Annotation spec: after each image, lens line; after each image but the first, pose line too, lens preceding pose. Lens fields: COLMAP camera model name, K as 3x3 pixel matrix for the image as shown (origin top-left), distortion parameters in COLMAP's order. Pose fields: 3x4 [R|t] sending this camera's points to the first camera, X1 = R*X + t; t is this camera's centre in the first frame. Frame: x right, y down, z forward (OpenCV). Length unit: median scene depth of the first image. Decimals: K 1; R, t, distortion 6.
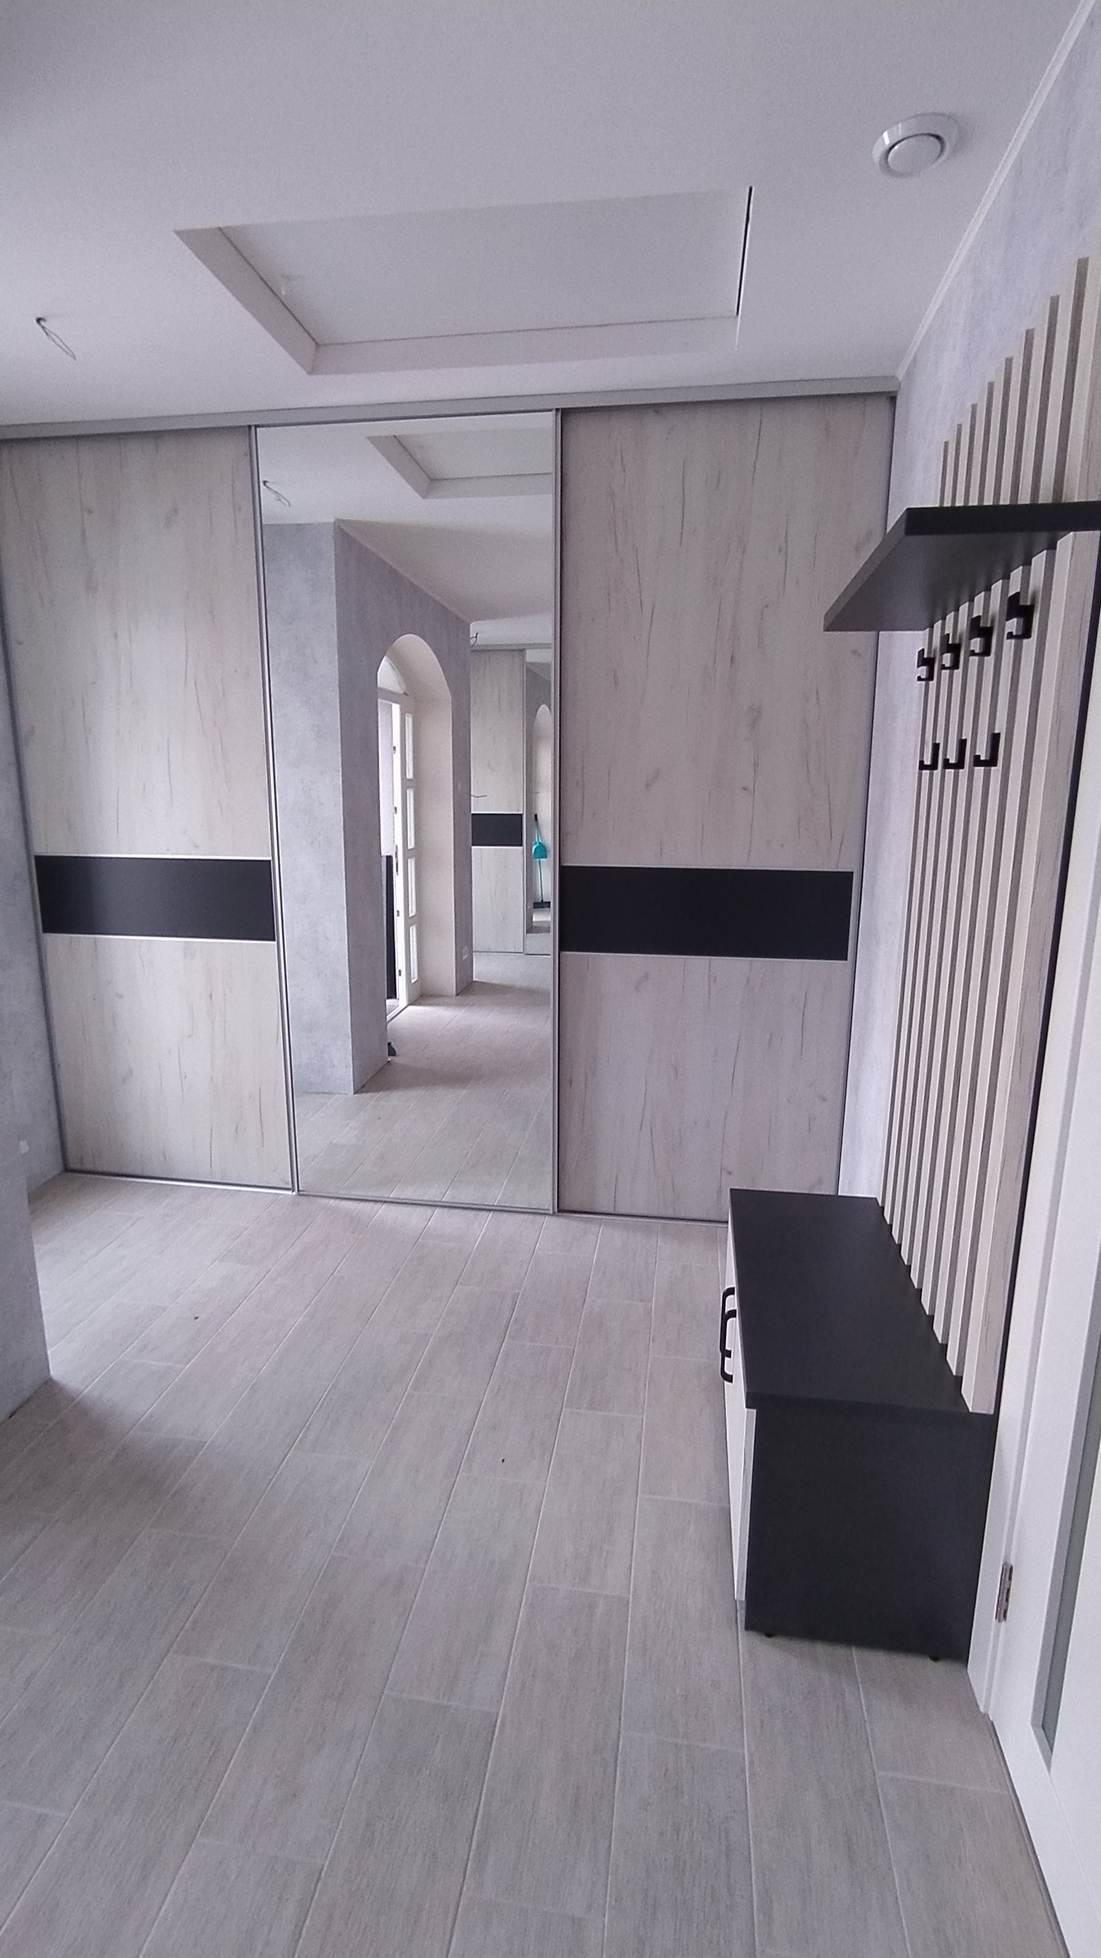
lens RADIAL K [[909.7, 0, 534.4], [0, 909.7, 967.7], [0, 0, 1]] dist [-0.010426, 0.008749]
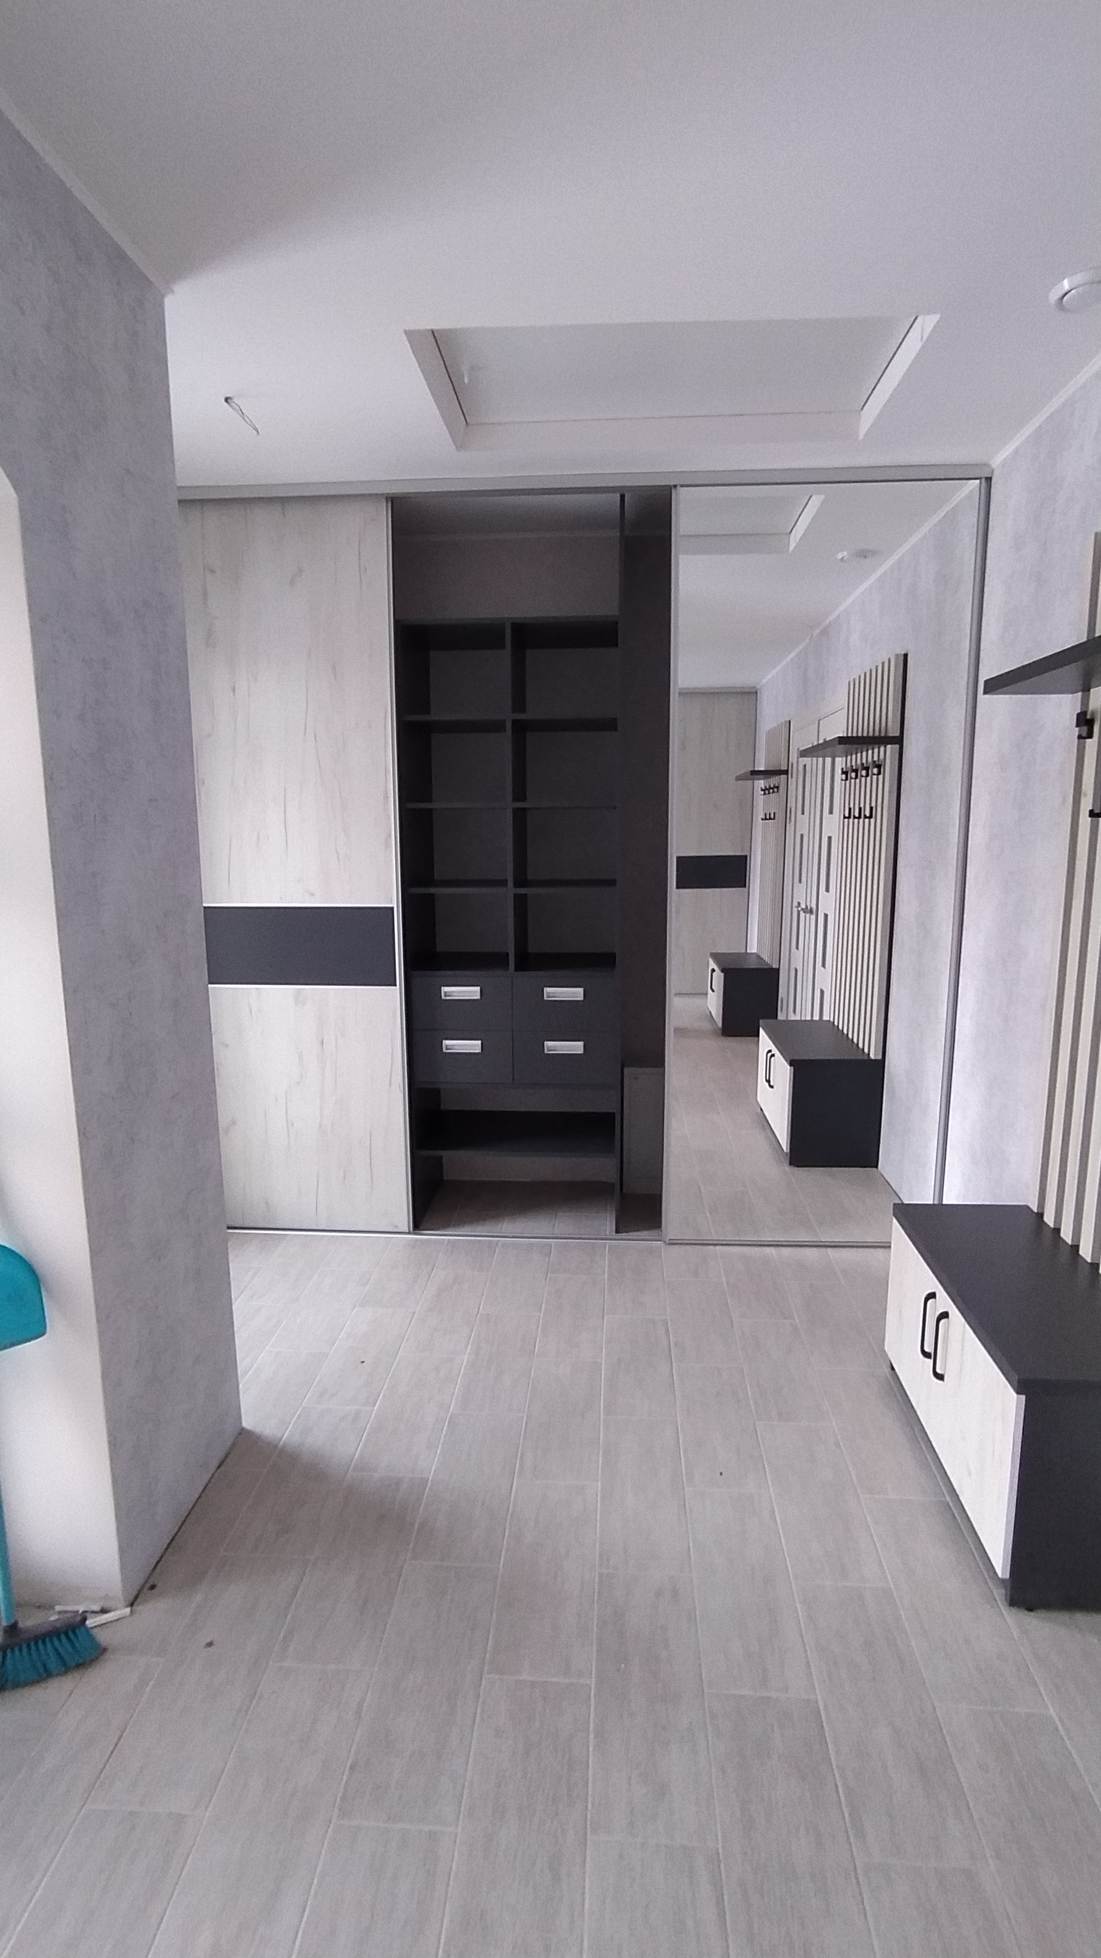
lens RADIAL K [[909.7, 0, 567.1], [0, 909.7, 968.3], [0, 0, 1]] dist [-0.010426, 0.008749]
pose [[0.996014, -0.024170, 0.085860, -0.285441], [0.027918, 0.998697, -0.042714, -0.000103], [-0.084716, 0.044941, 0.995391, -0.053792]]
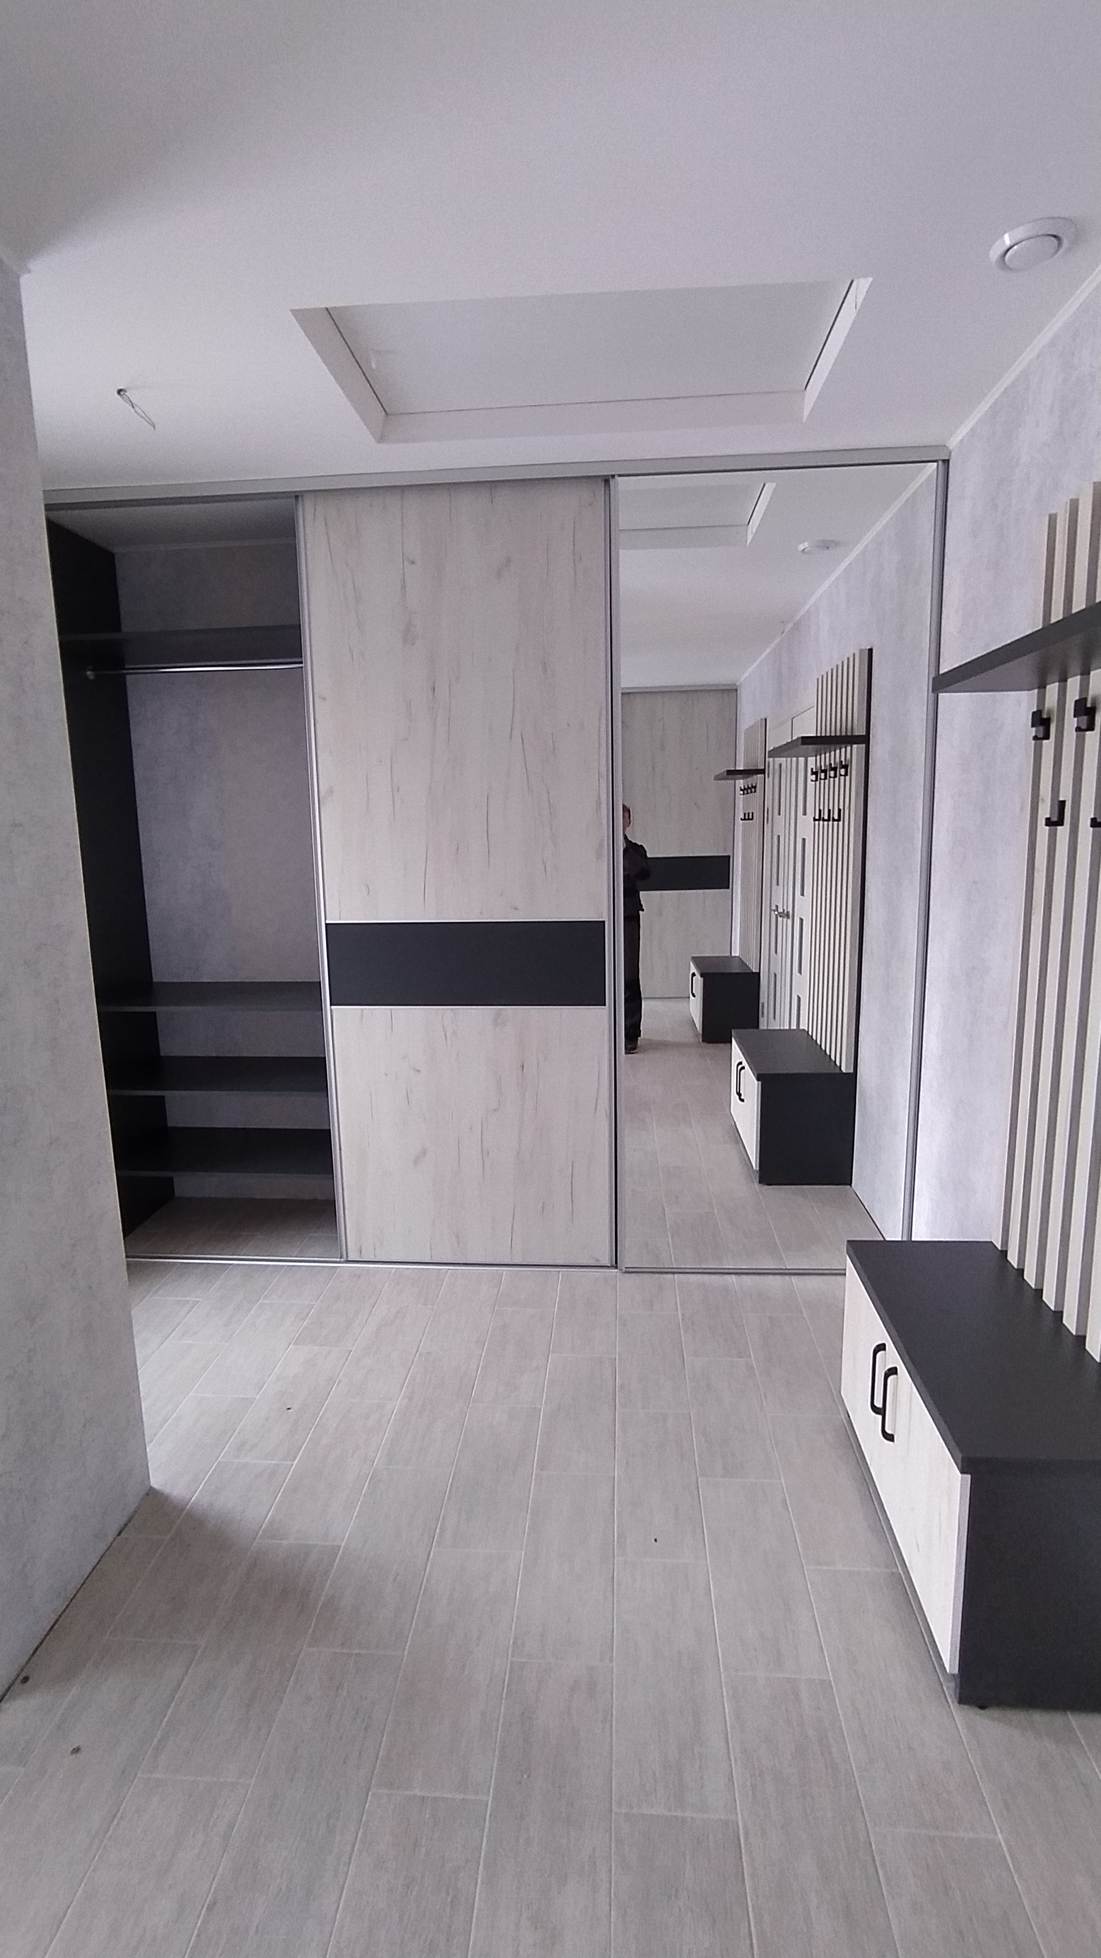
lens RADIAL K [[909.7, 0, 552.2], [0, 909.7, 969.5], [0, 0, 1]] dist [-0.010426, 0.008749]
pose [[0.996710, -0.037321, 0.071943, -0.190394], [0.040338, 0.998346, -0.040954, -0.030605], [-0.070296, 0.043721, 0.996568, 0.014444]]
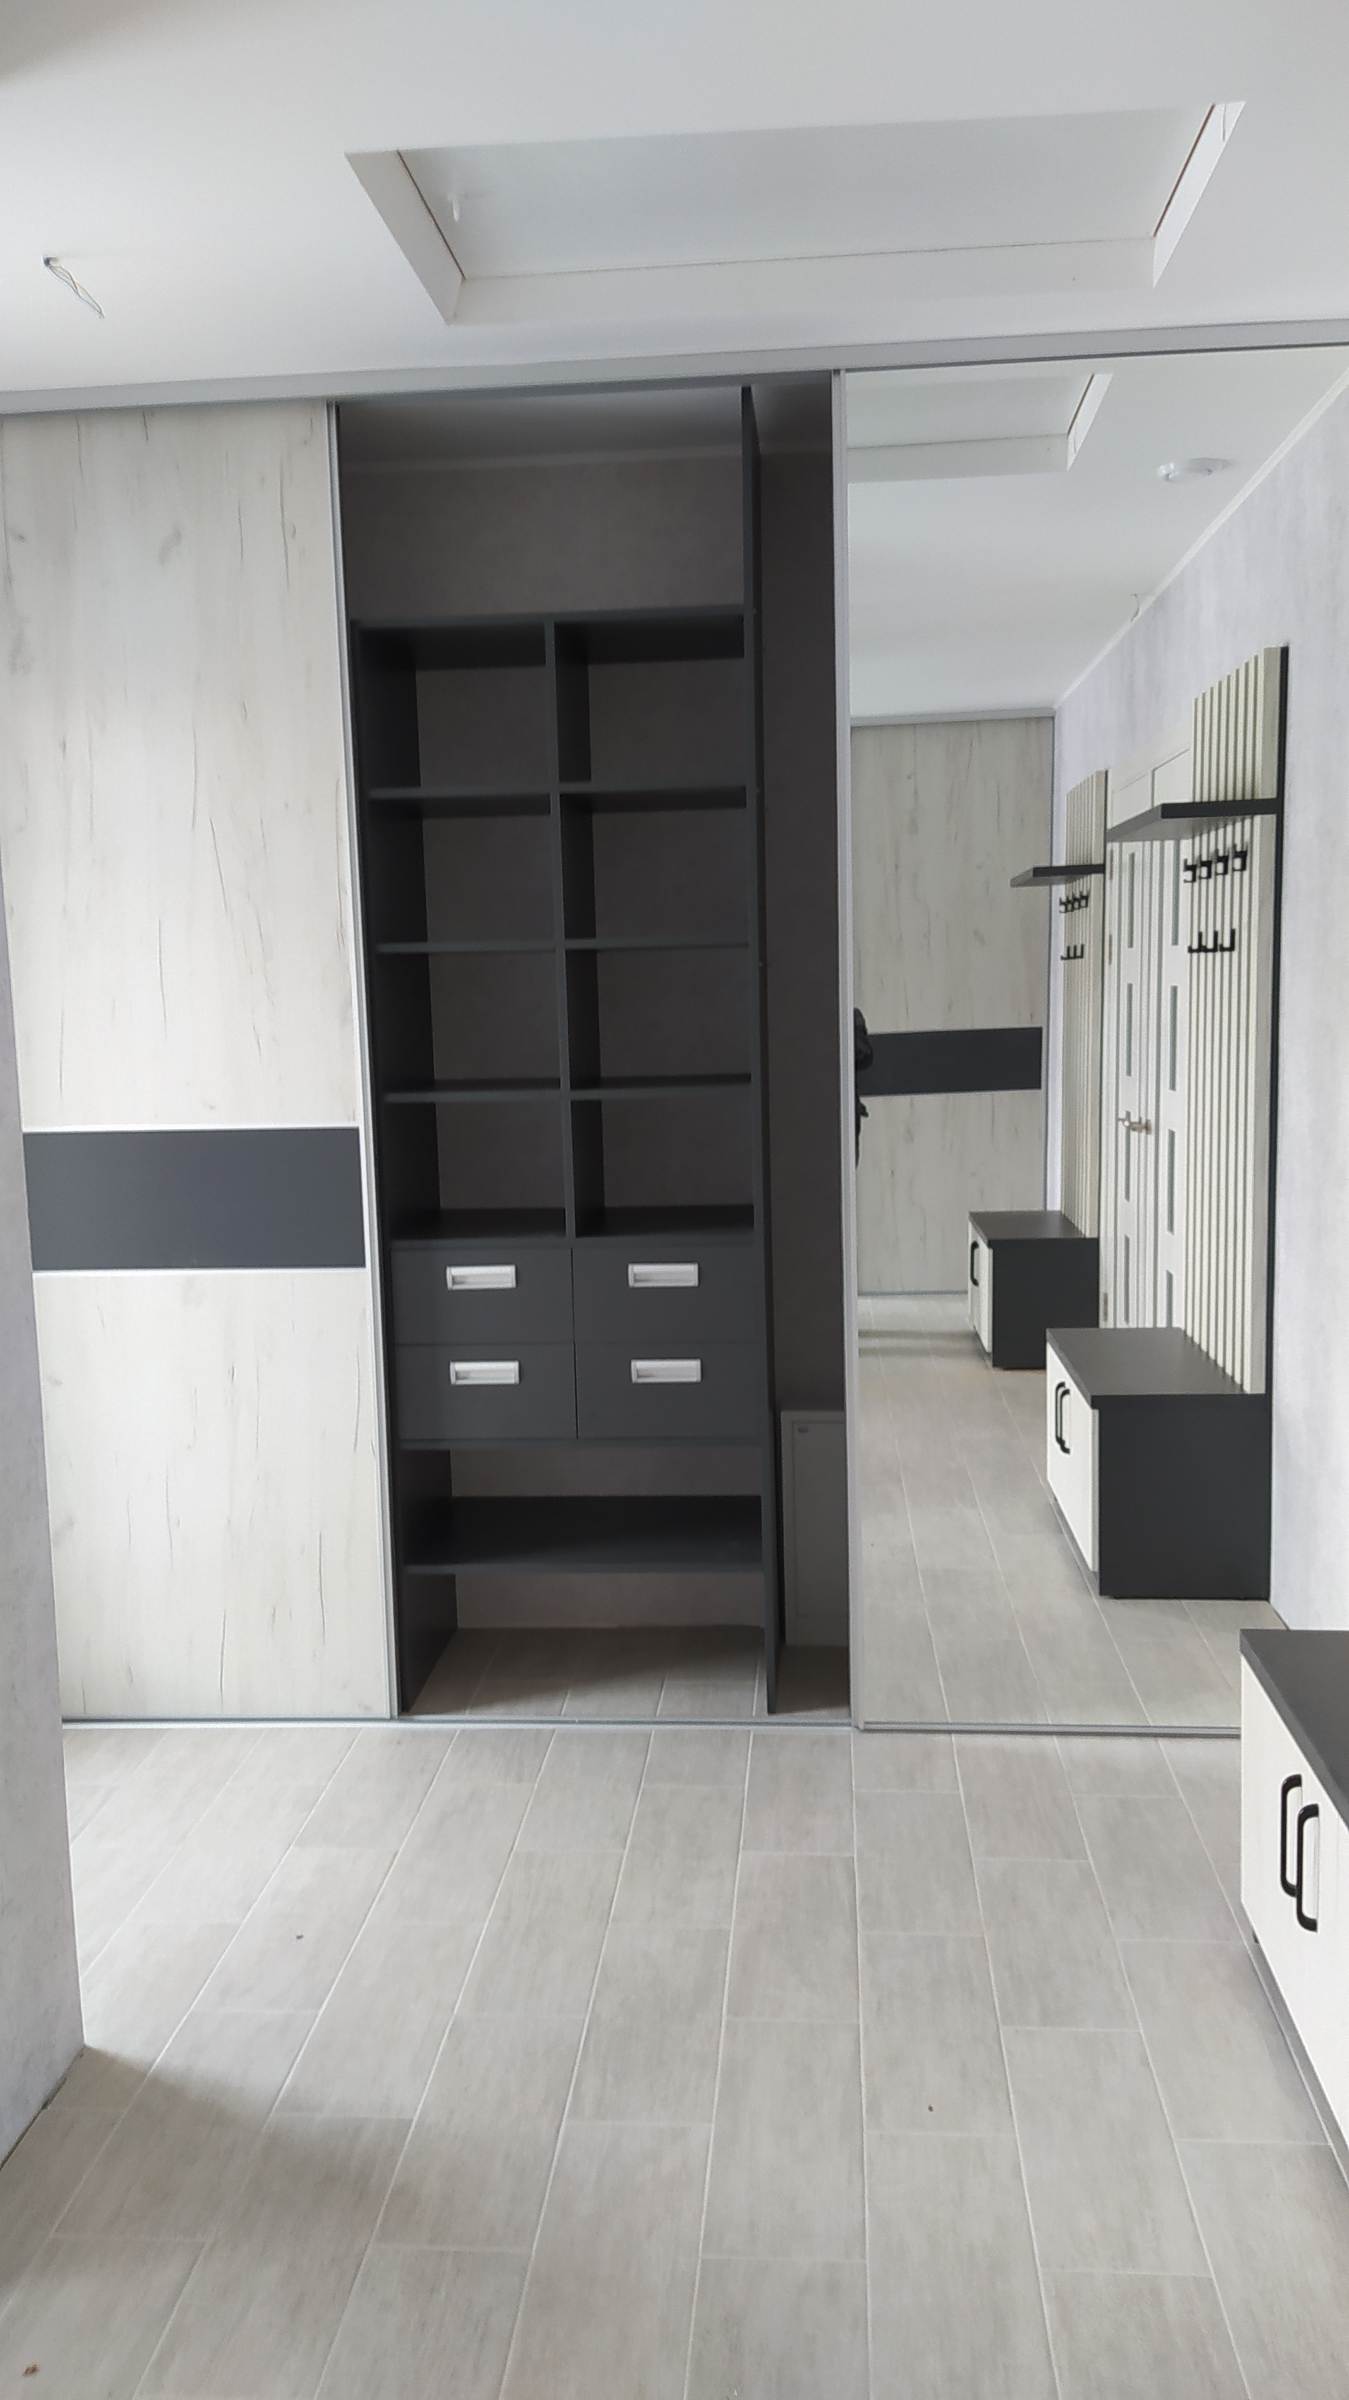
lens RADIAL K [[1785.5, 0, 685.4], [0, 1785.5, 1193.4], [0, 0, 1]] dist [0.092543, -0.100361]
pose [[0.996986, -0.039360, 0.066854, -0.246852], [0.044779, 0.995659, -0.081591, 0.040256], [-0.063353, 0.084338, 0.994421, -0.215292]]
